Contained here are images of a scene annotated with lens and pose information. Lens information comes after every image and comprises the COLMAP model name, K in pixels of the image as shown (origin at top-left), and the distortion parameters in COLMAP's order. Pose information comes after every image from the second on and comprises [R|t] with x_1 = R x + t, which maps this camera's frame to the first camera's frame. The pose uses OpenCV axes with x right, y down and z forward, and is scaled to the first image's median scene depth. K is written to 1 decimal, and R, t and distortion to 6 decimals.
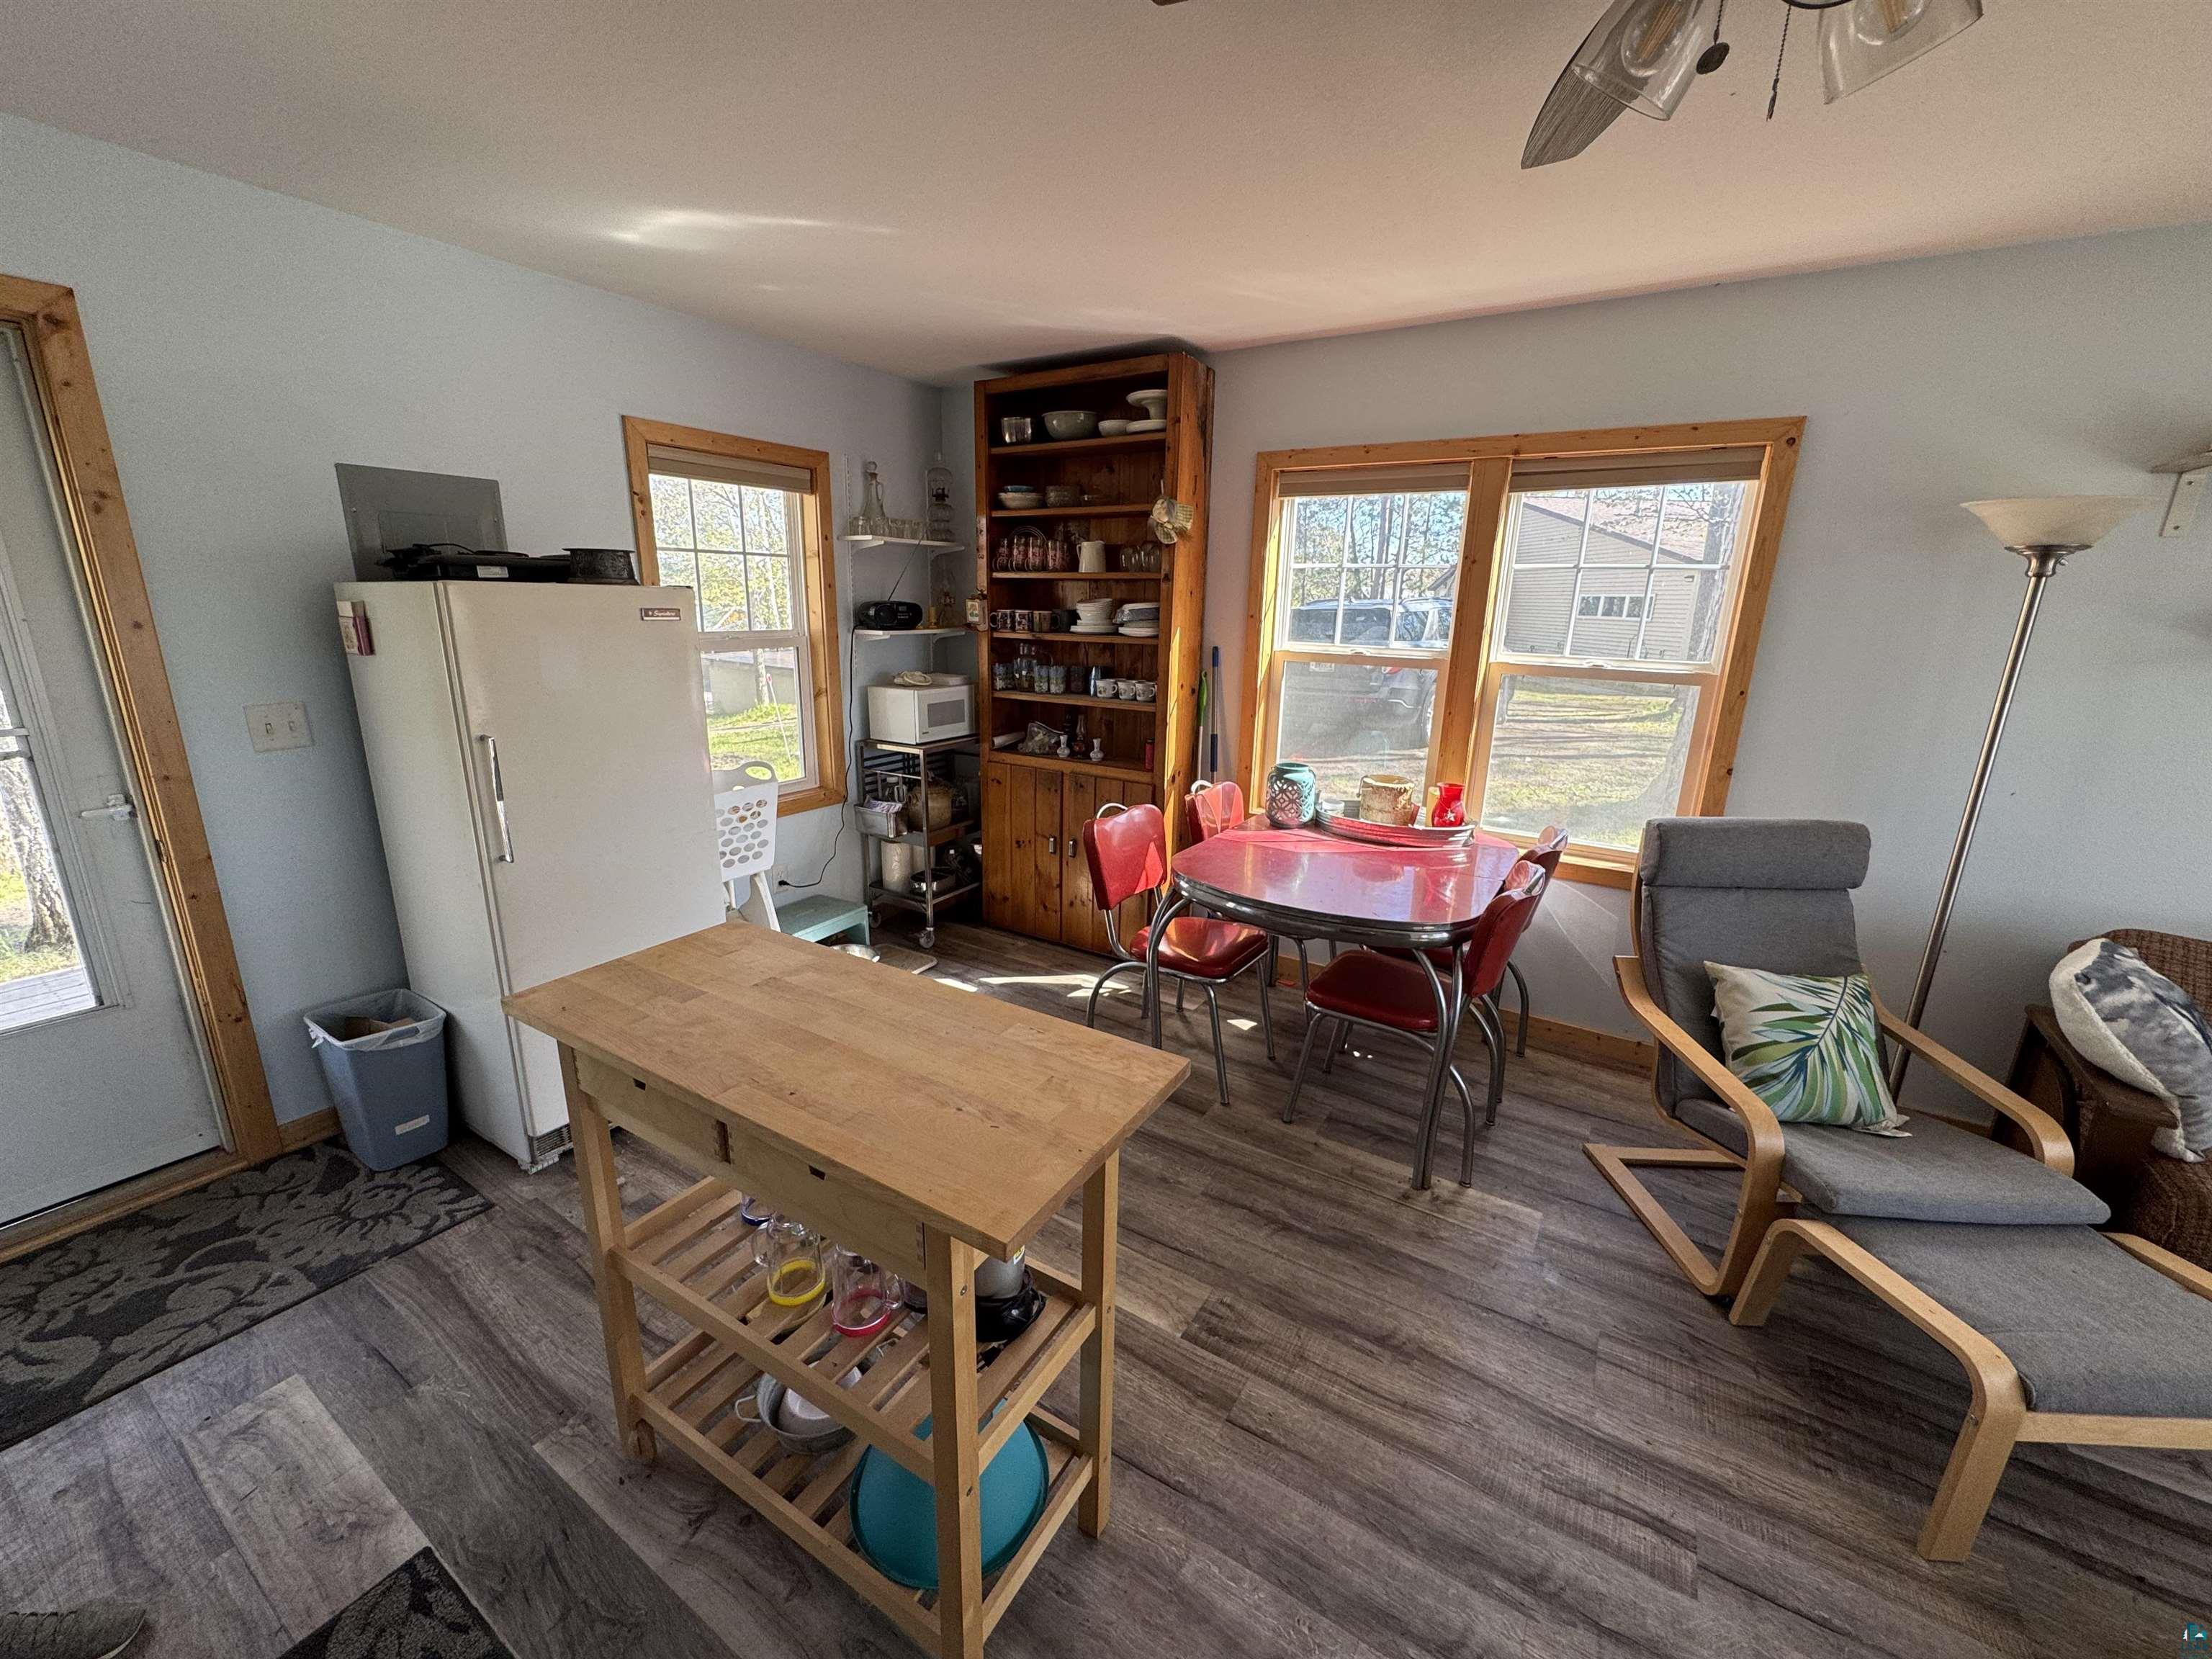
lens RADIAL K [[876.9, 0, 1104.5], [0, 876.9, 828.7], [0, 0, 1]] dist [-0.003563, 0.000591]
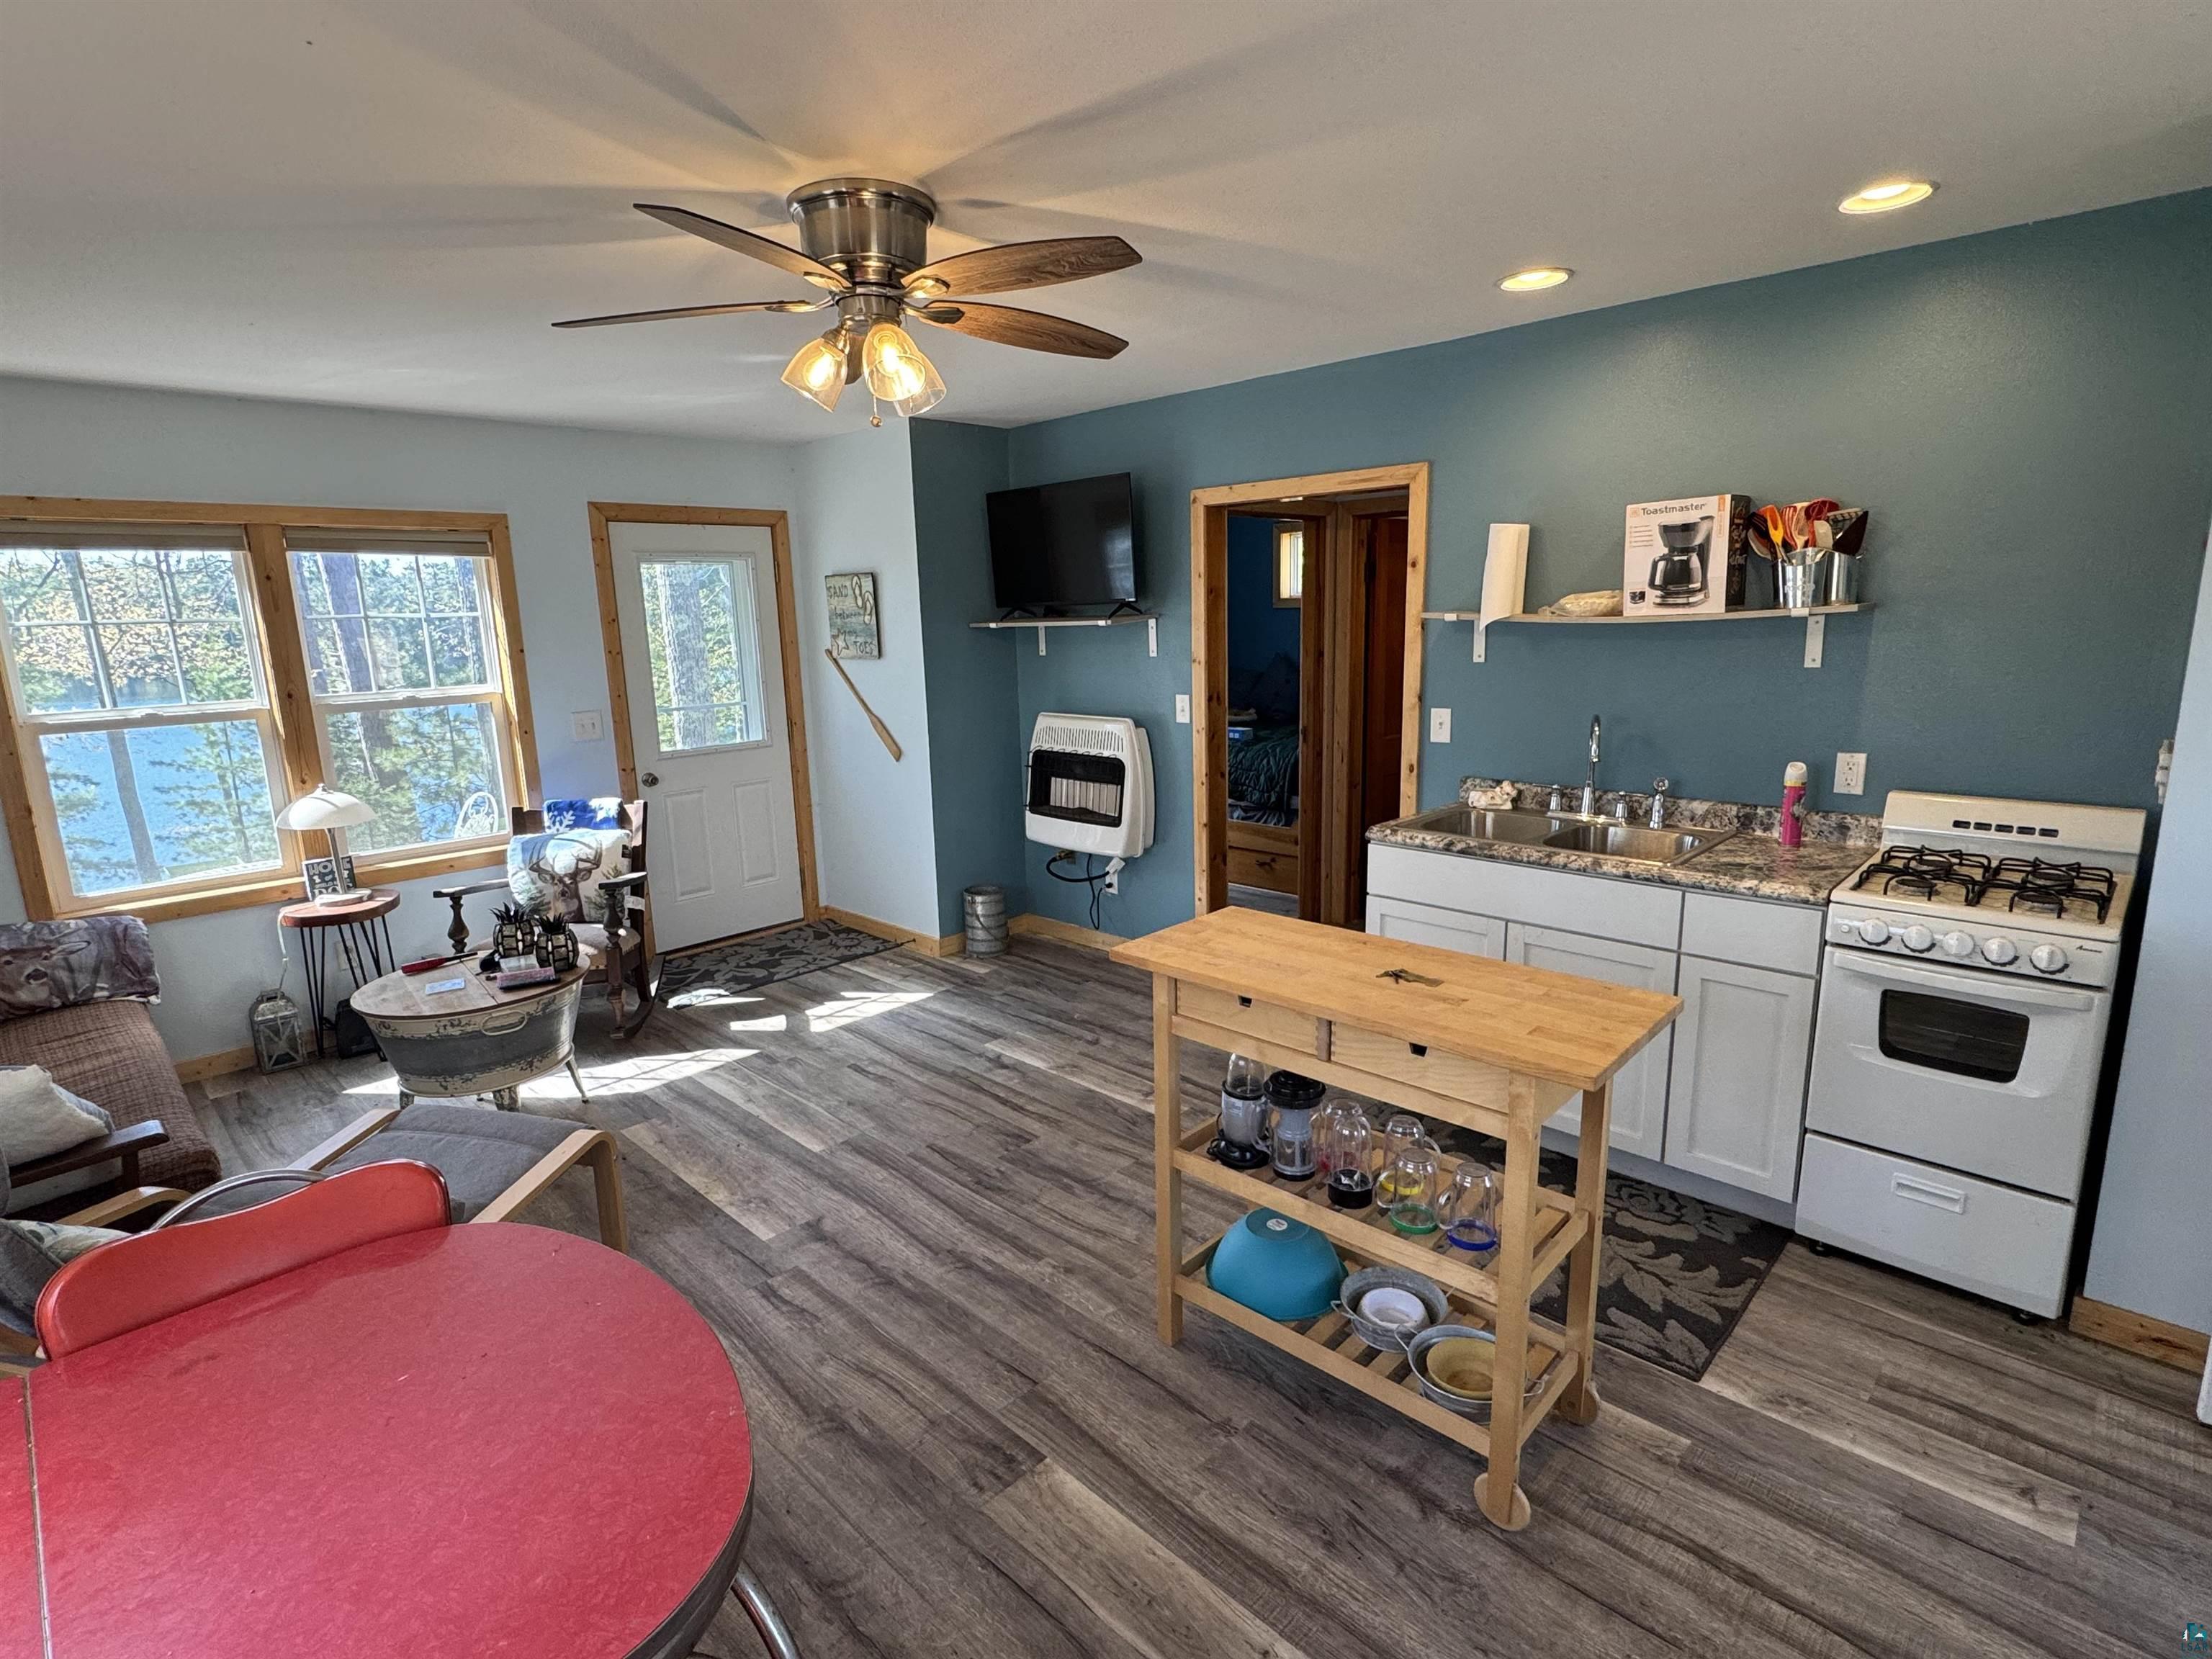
lens RADIAL K [[1093.3, 0, 1100.8], [0, 1093.3, 829.1], [0, 0, 1]] dist [-0.001271, -0.000877]
pose [[-0.977425, -0.037554, 0.207916, -0.144575], [0.060095, 0.894016, 0.443987, -0.404342], [-0.202554, 0.446459, -0.871577, 1.374249]]
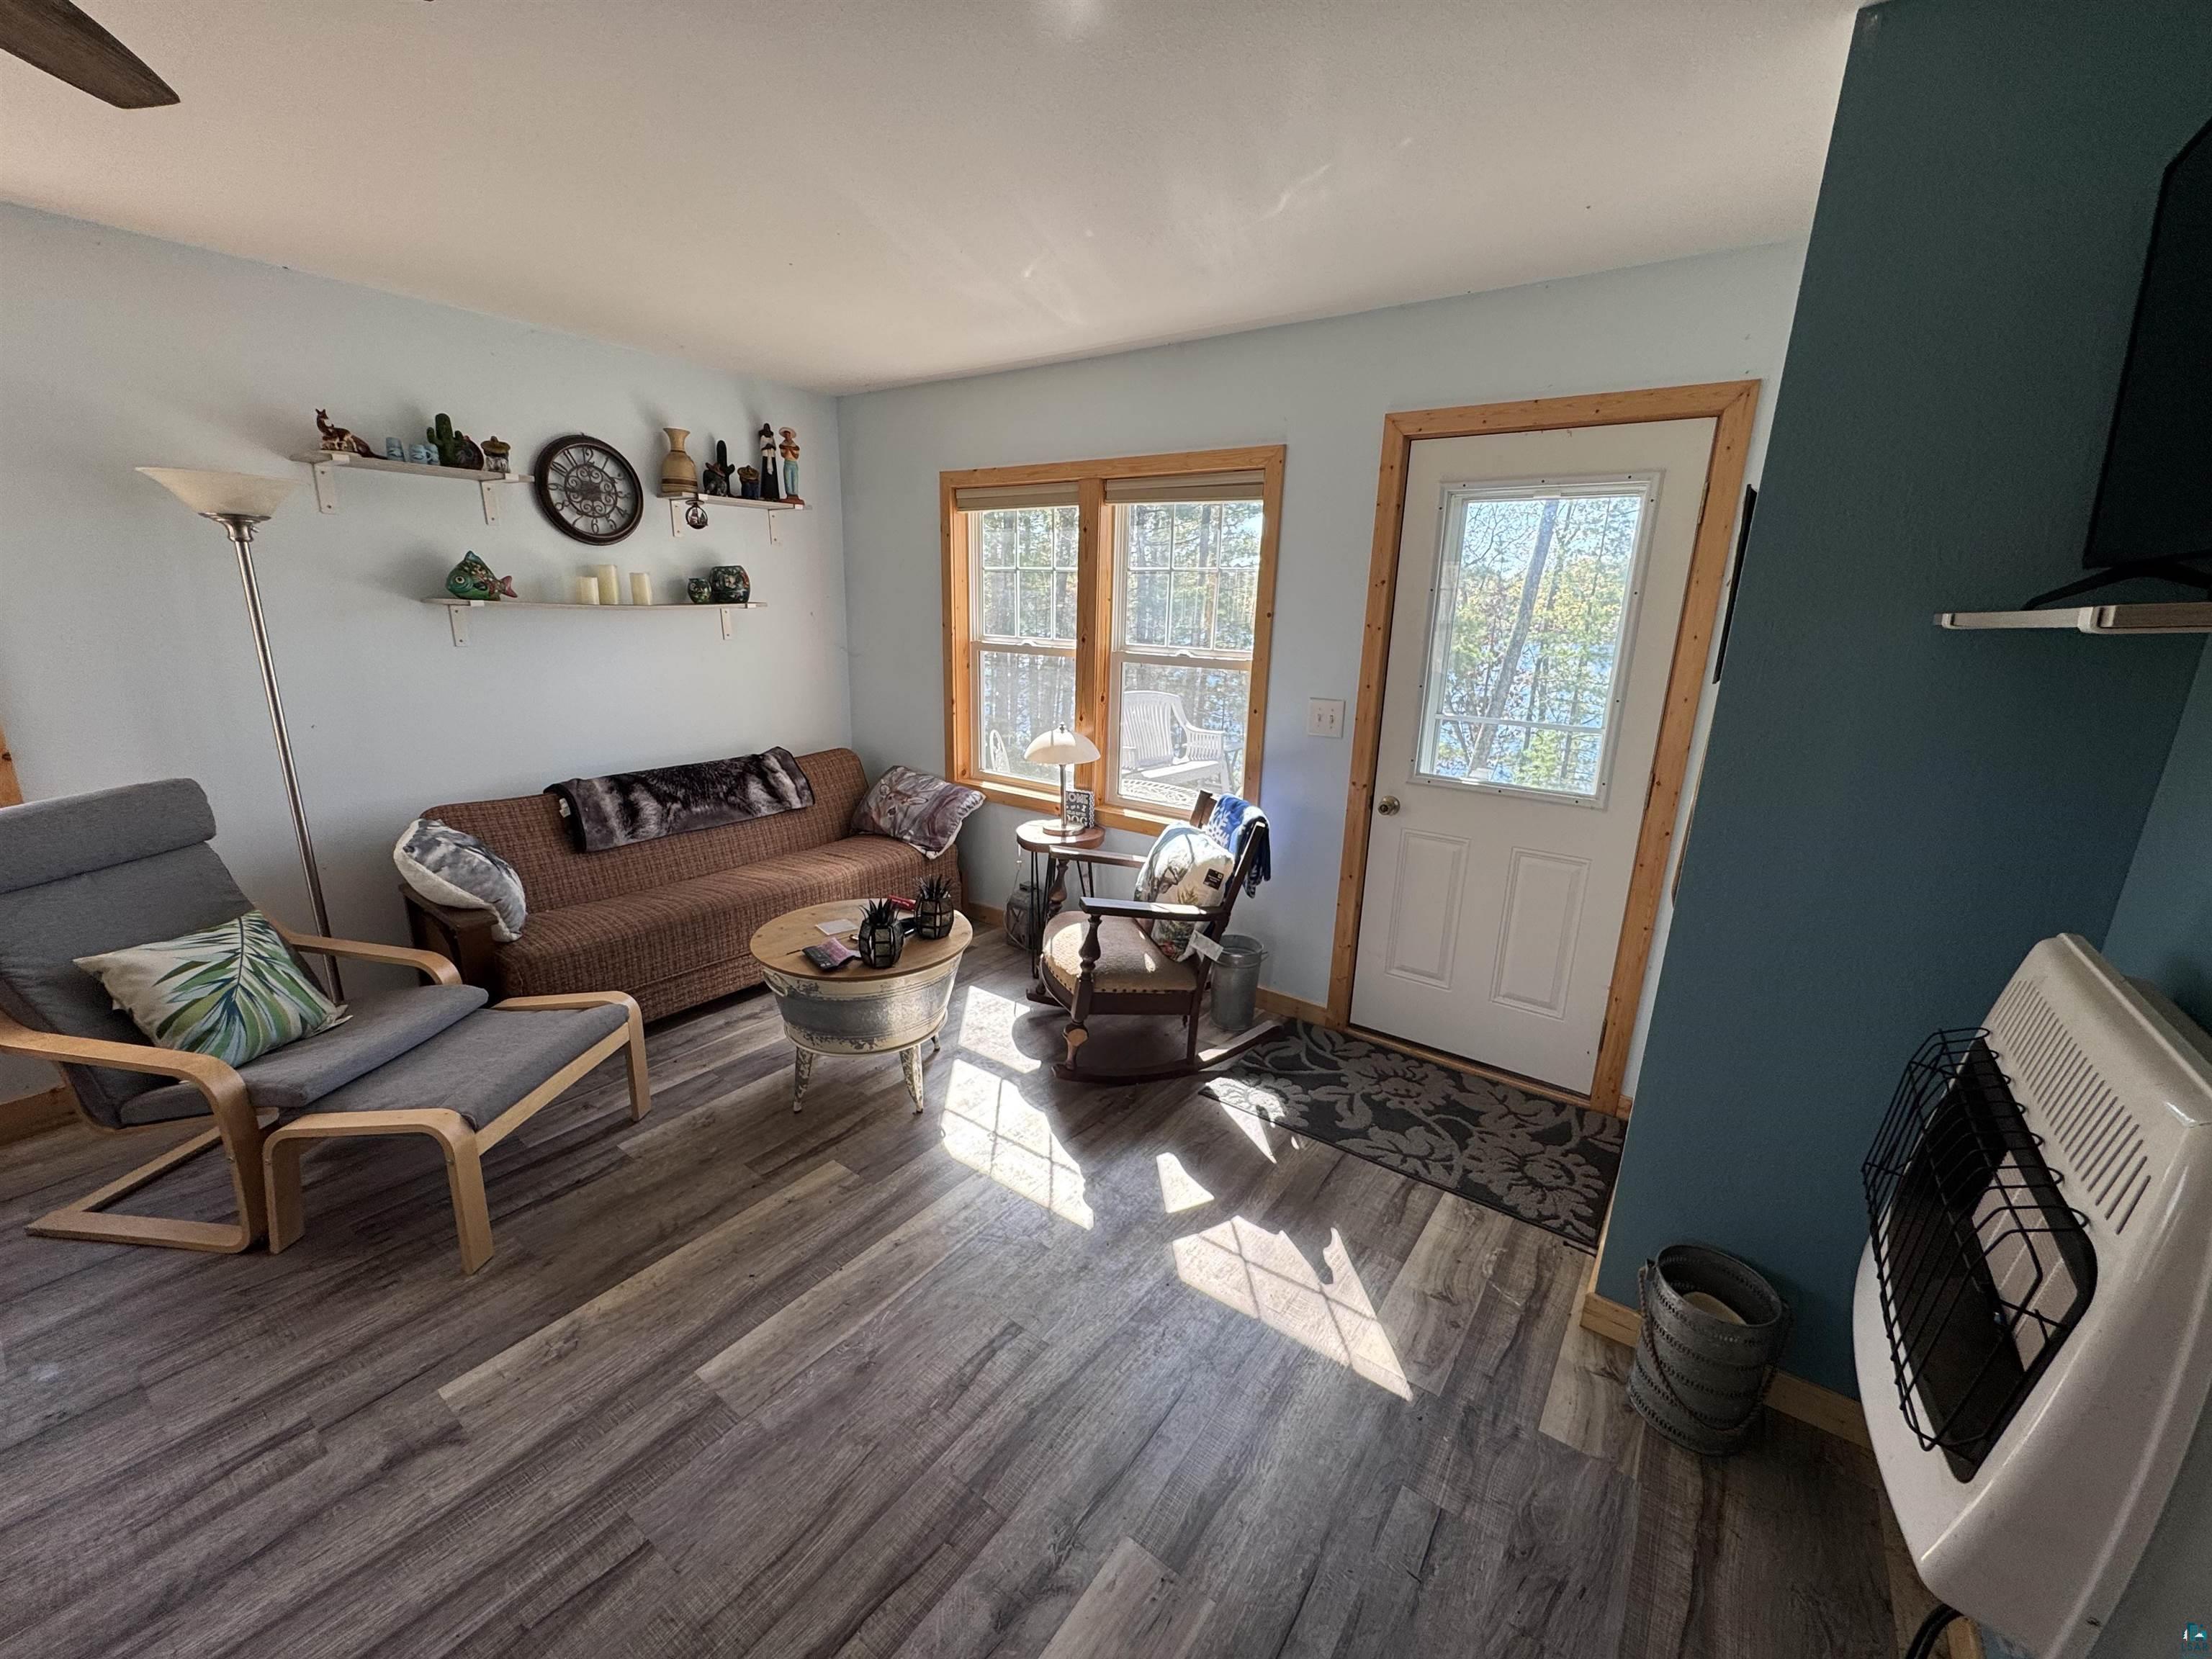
lens RADIAL K [[876.9, 0, 1105.2], [0, 876.9, 828.3], [0, 0, 1]] dist [-0.003563, 0.000591]
pose [[0.066659, -0.273431, 0.959579, -0.072890], [0.232677, 0.939463, 0.251535, 0.043769], [-0.970267, 0.206505, 0.126245, -0.176171]]
